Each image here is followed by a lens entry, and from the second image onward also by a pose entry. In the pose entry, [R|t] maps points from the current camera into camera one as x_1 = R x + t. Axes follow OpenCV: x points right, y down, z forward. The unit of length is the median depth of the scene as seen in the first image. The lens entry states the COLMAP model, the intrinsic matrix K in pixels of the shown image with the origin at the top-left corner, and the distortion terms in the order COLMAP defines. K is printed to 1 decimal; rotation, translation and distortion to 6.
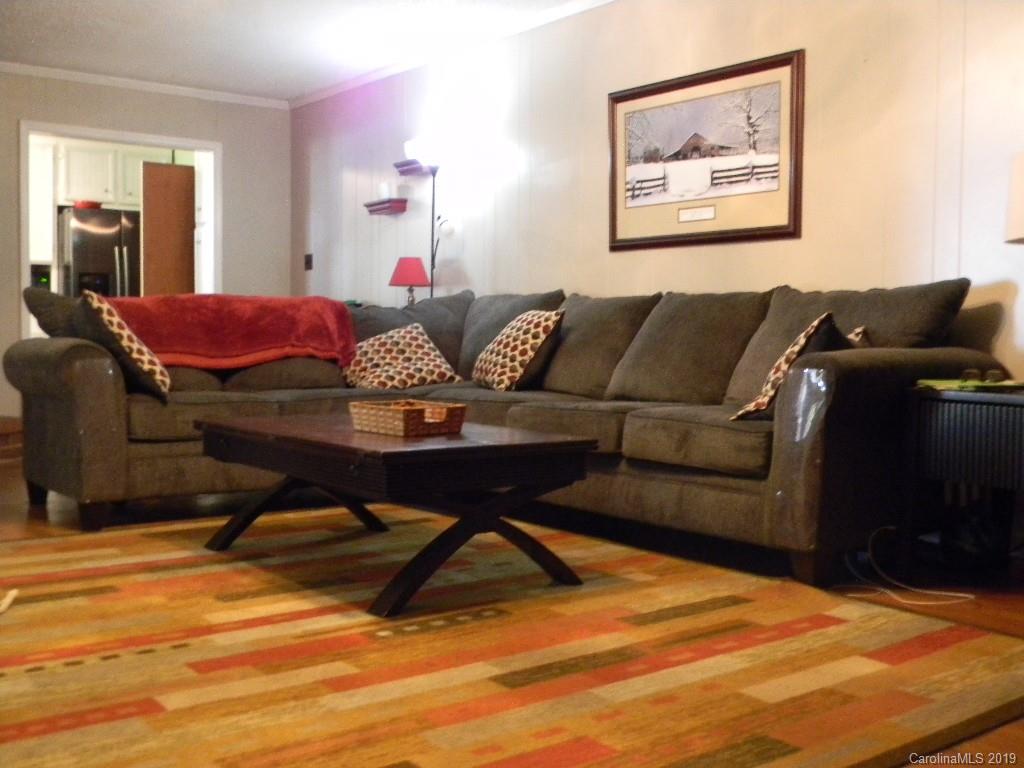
lens RADIAL K [[1091.3, 0, 511.3], [0, 1091.3, 384.3], [0, 0, 1]] dist [-0.017218, 0.000000]
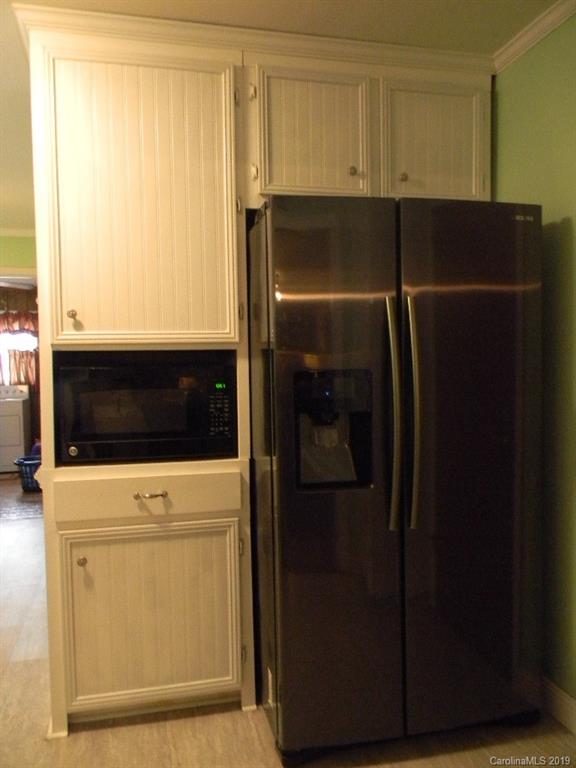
lens RADIAL K [[621.4, 0, 288.6], [0, 621.4, 384.0], [0, 0, 1]] dist [-0.001126, -0.000376]
pose [[0.897431, 0.000566, -0.441155, -0.289071], [0.001666, 0.999988, 0.004672, -0.095245], [0.441152, -0.004928, 0.897419, 0.773935]]
